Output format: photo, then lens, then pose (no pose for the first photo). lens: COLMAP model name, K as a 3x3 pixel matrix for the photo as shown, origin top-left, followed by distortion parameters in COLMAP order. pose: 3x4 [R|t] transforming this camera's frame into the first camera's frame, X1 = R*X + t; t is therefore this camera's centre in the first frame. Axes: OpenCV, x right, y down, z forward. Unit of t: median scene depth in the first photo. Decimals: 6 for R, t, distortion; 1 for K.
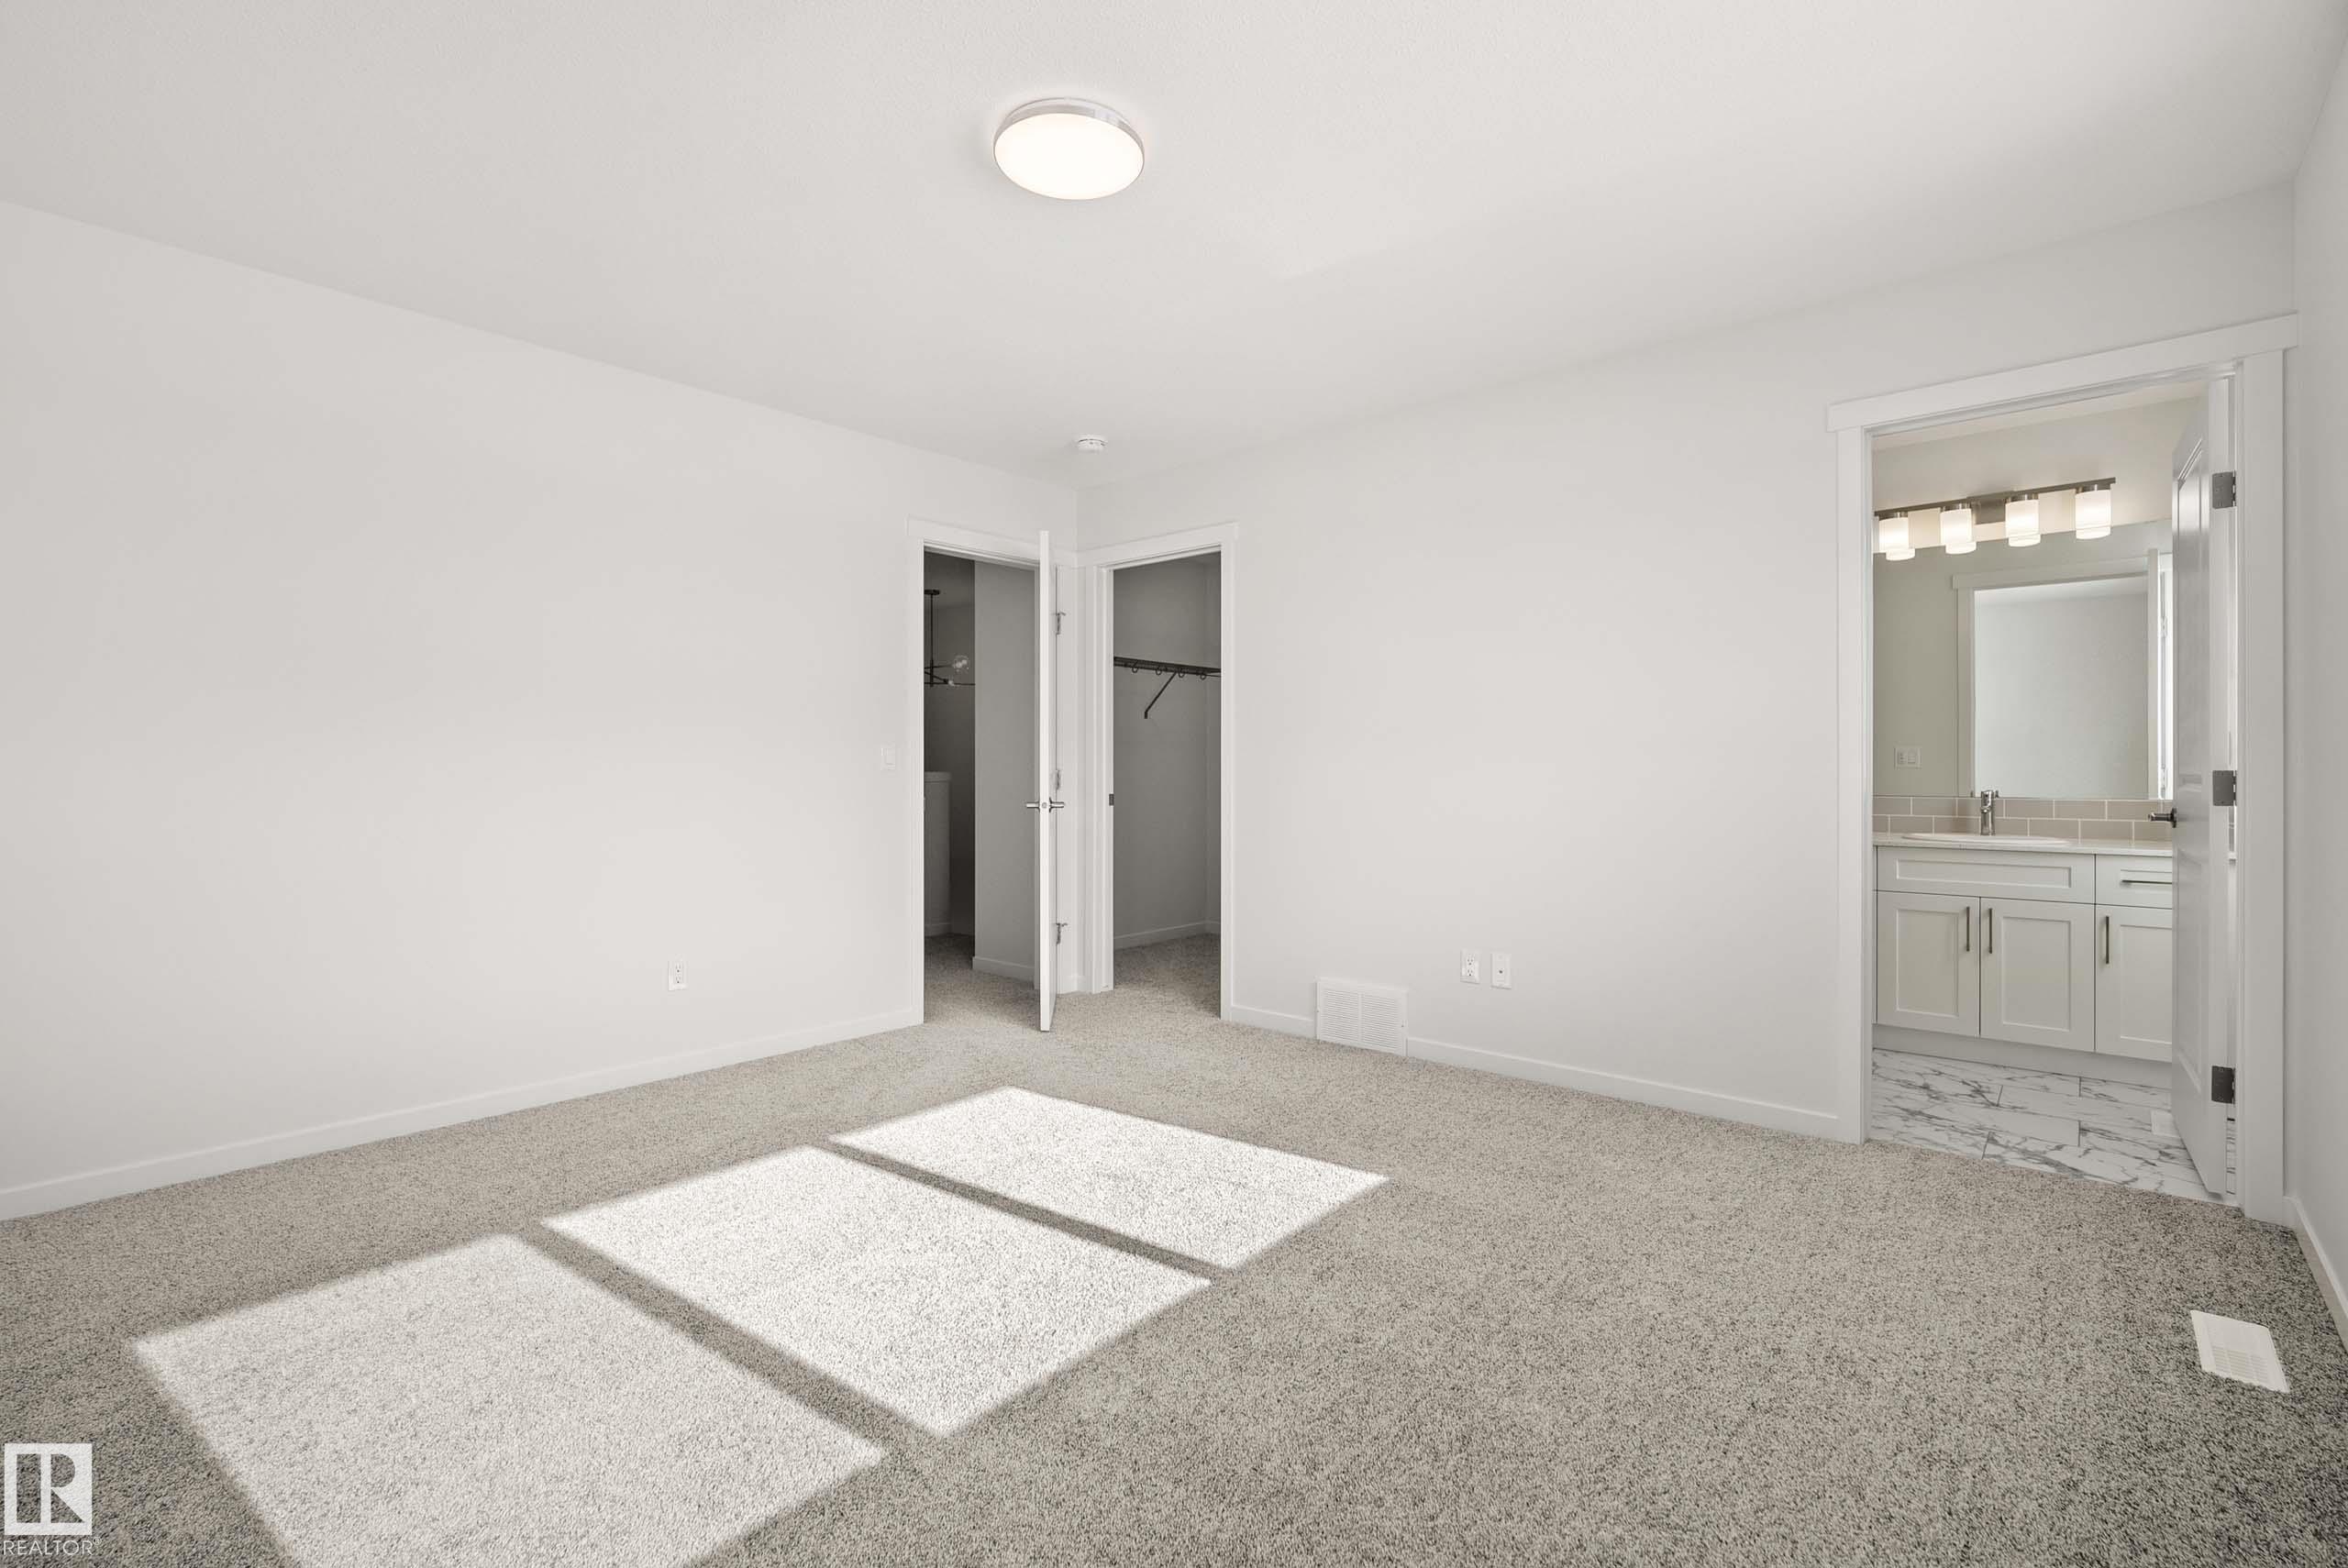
lens RADIAL K [[1057.5, 0, 1160.3], [0, 1057.5, 775.3], [0, 0, 1]] dist [0.001816, 0.000251]
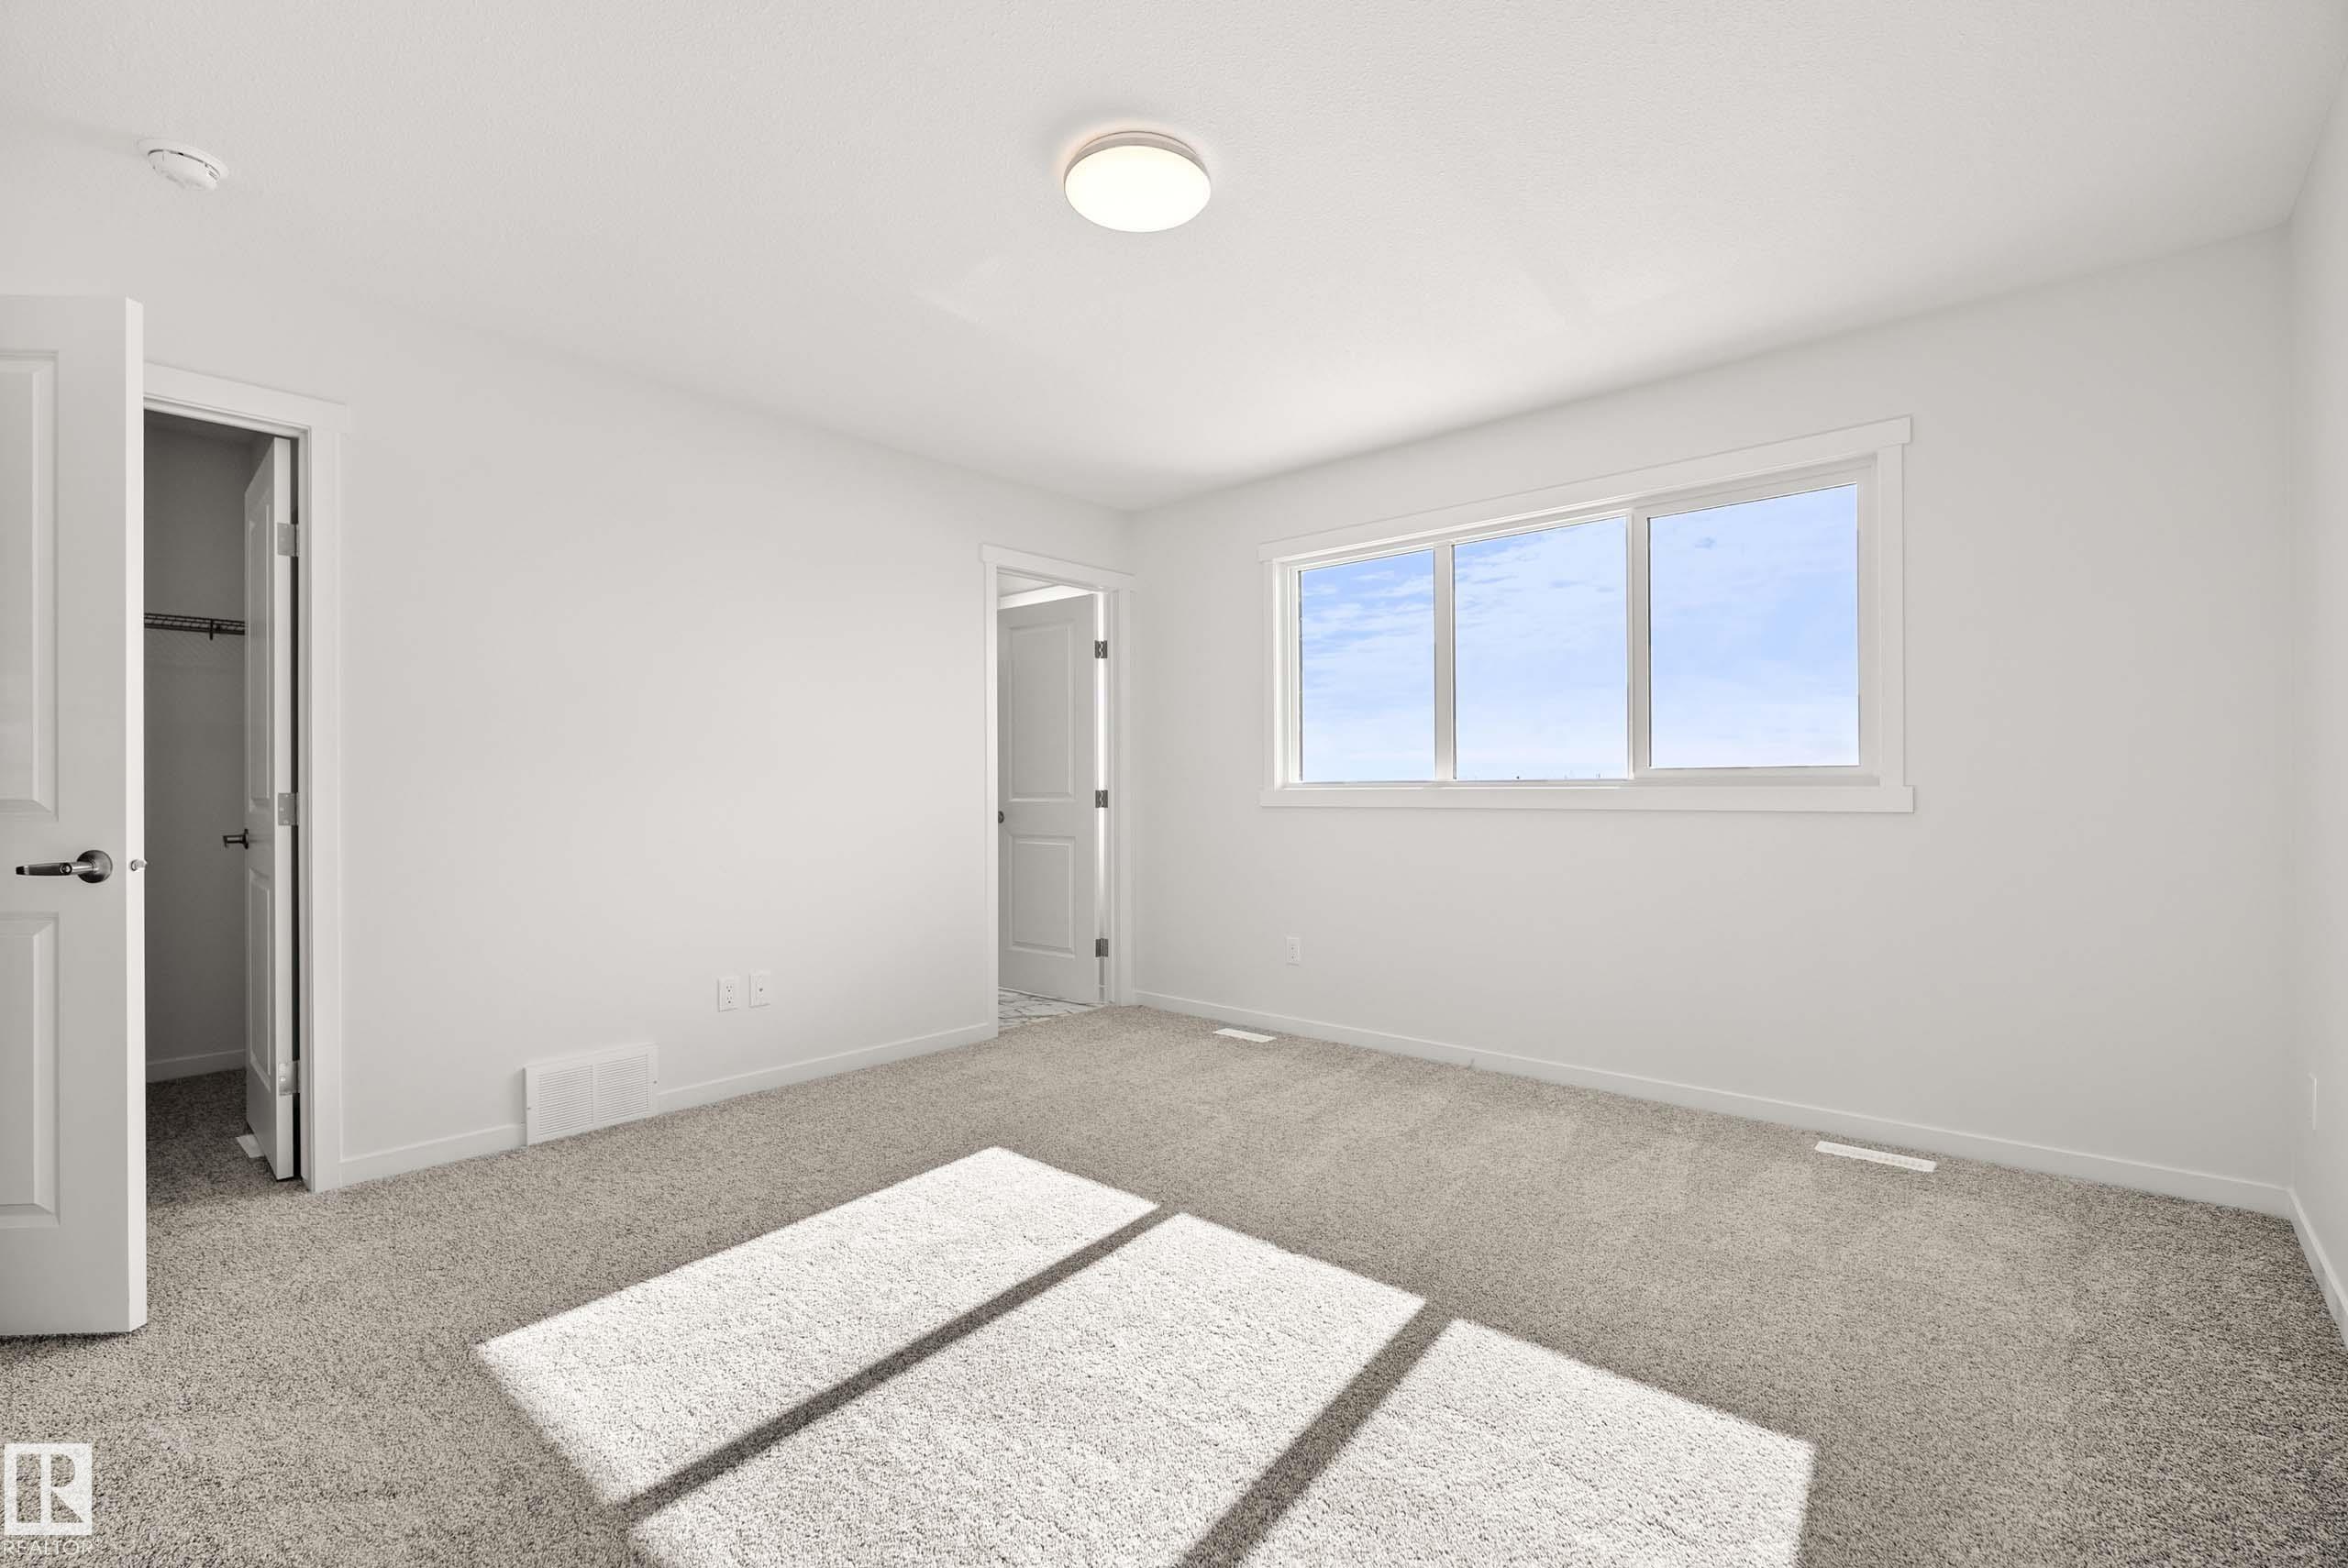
lens RADIAL K [[1037.2, 0, 1177.3], [0, 1037.2, 793.6], [0, 0, 1]] dist [-0.018941, -0.000255]
pose [[-0.003940, -0.001476, 0.999991, -0.762908], [0.009186, 0.999957, 0.001512, -0.002639], [-0.999950, 0.009191, -0.003926, 0.676598]]
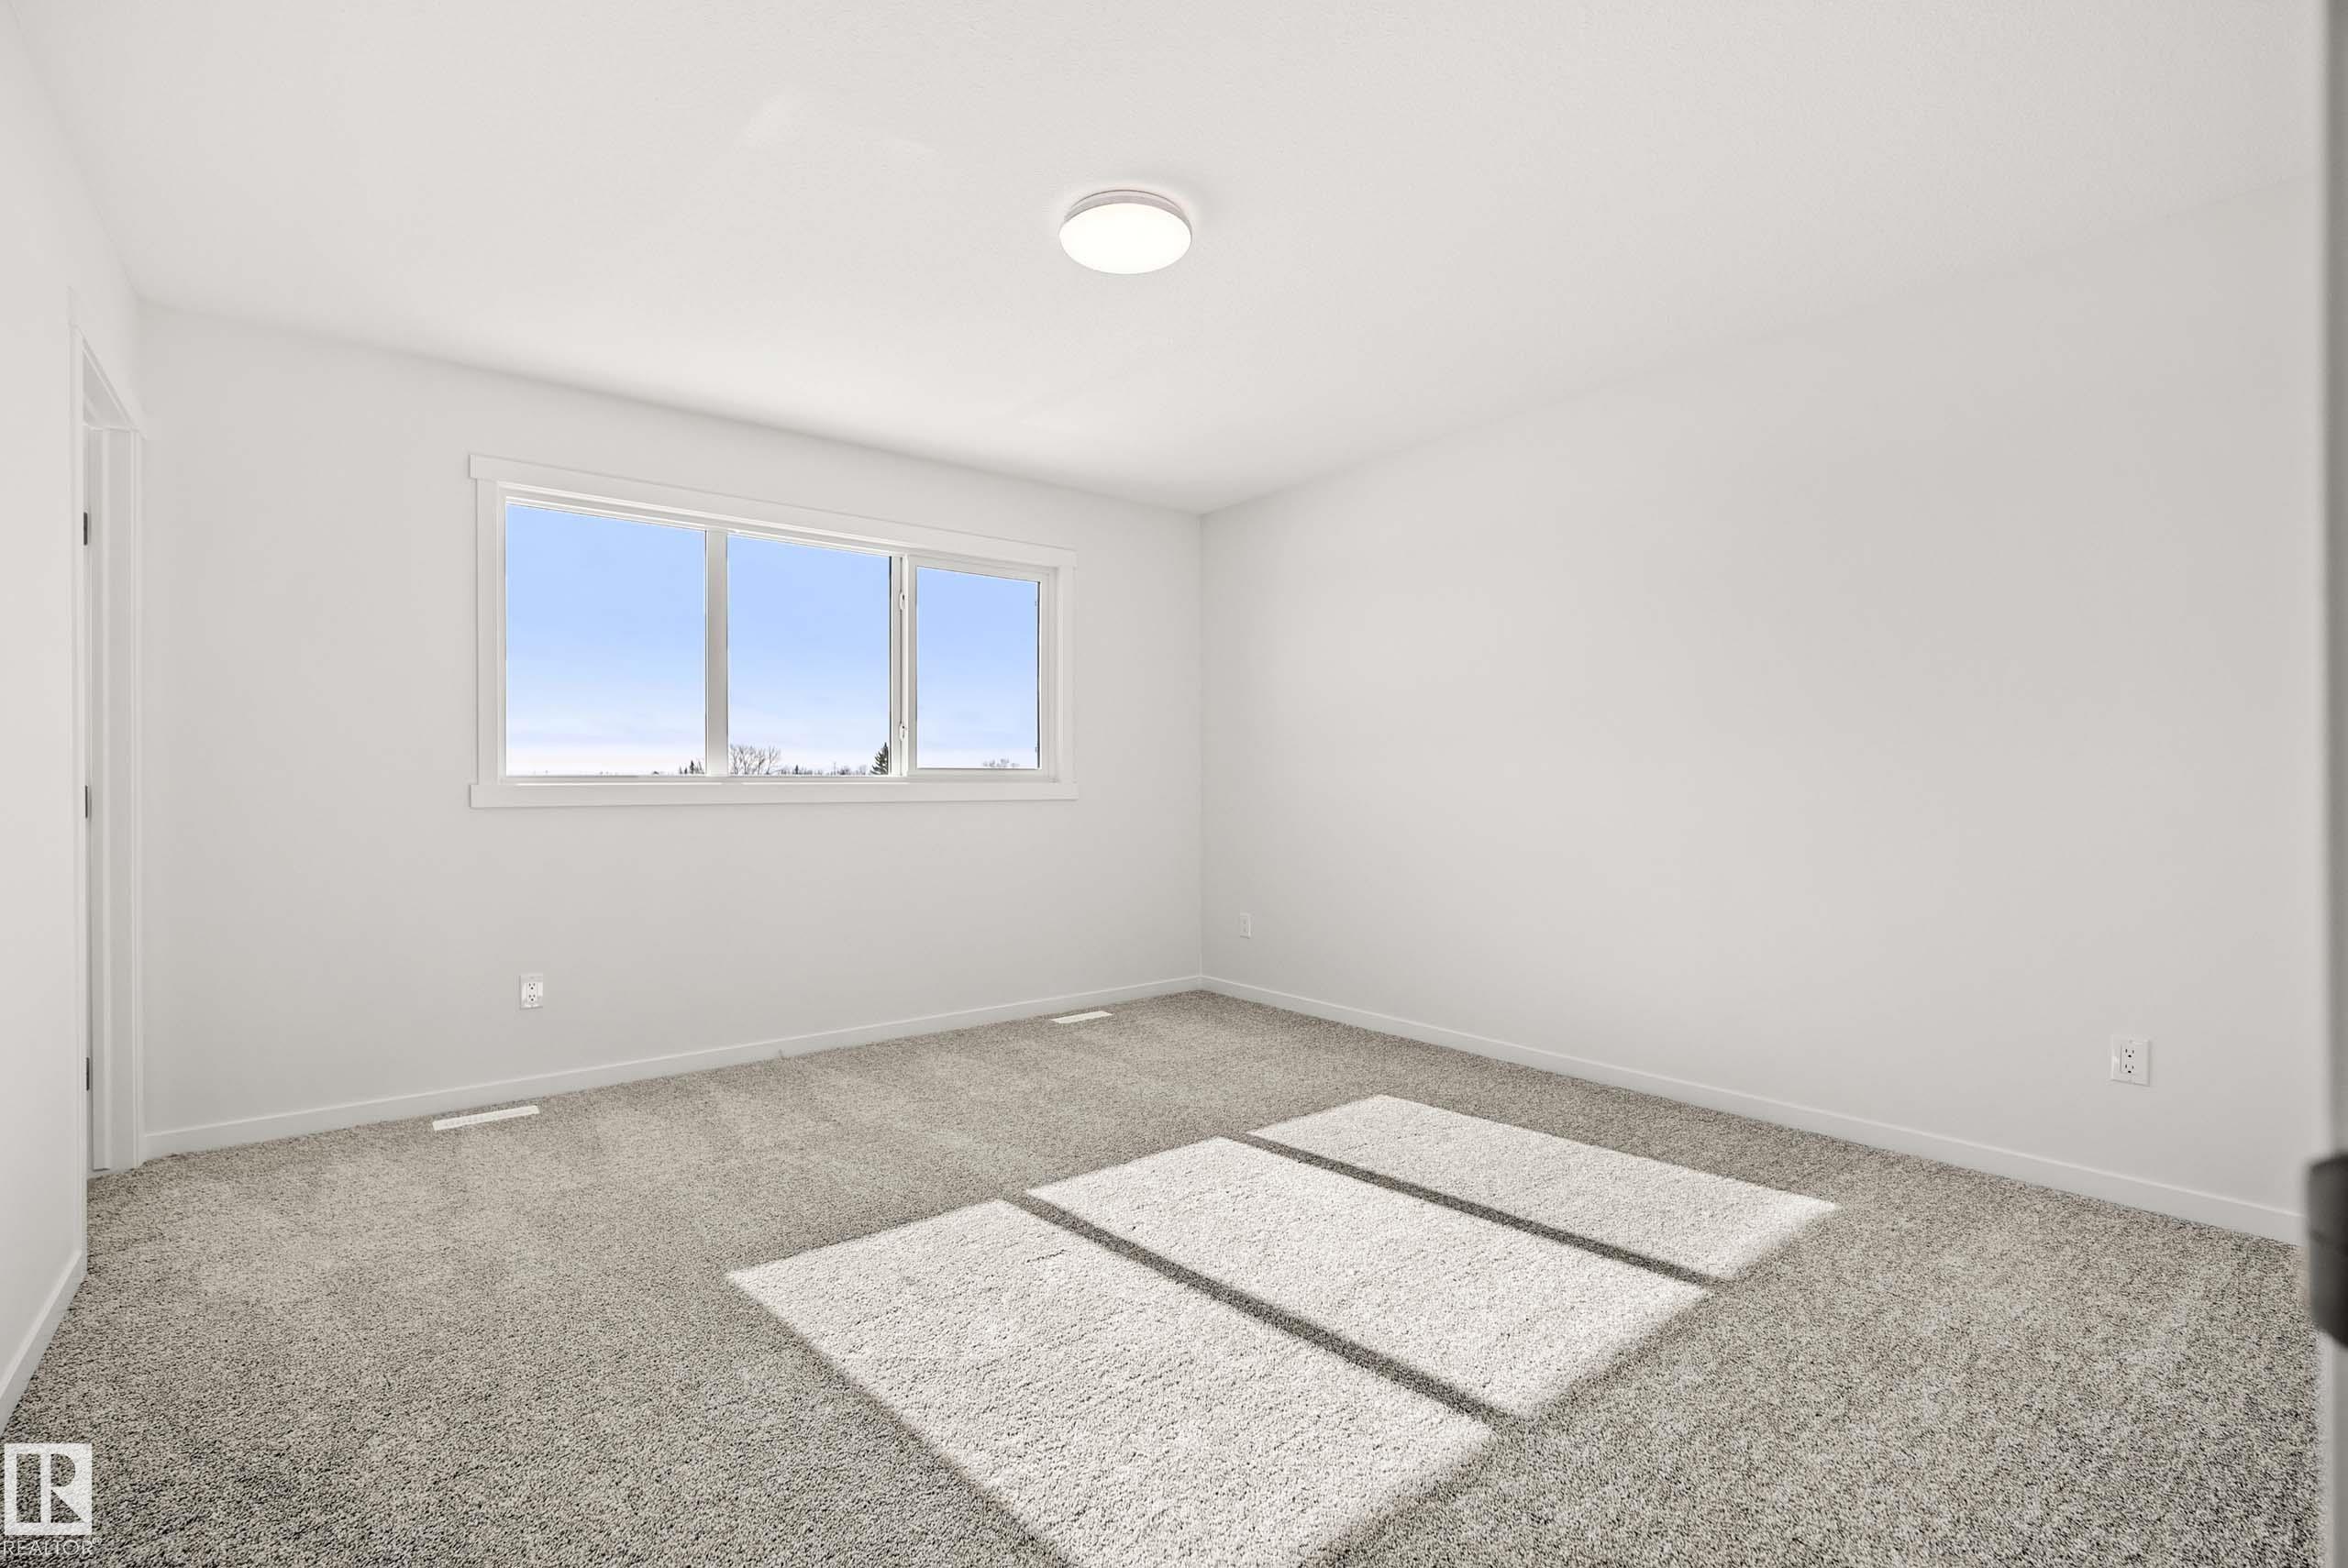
lens RADIAL K [[1057.5, 0, 1160.3], [0, 1057.5, 775.3], [0, 0, 1]] dist [0.001816, 0.000251]
pose [[-0.982797, 0.003315, 0.184660, -0.239645], [0.004314, 0.999978, 0.005013, -0.019740], [-0.184639, 0.005723, -0.982790, 1.486762]]
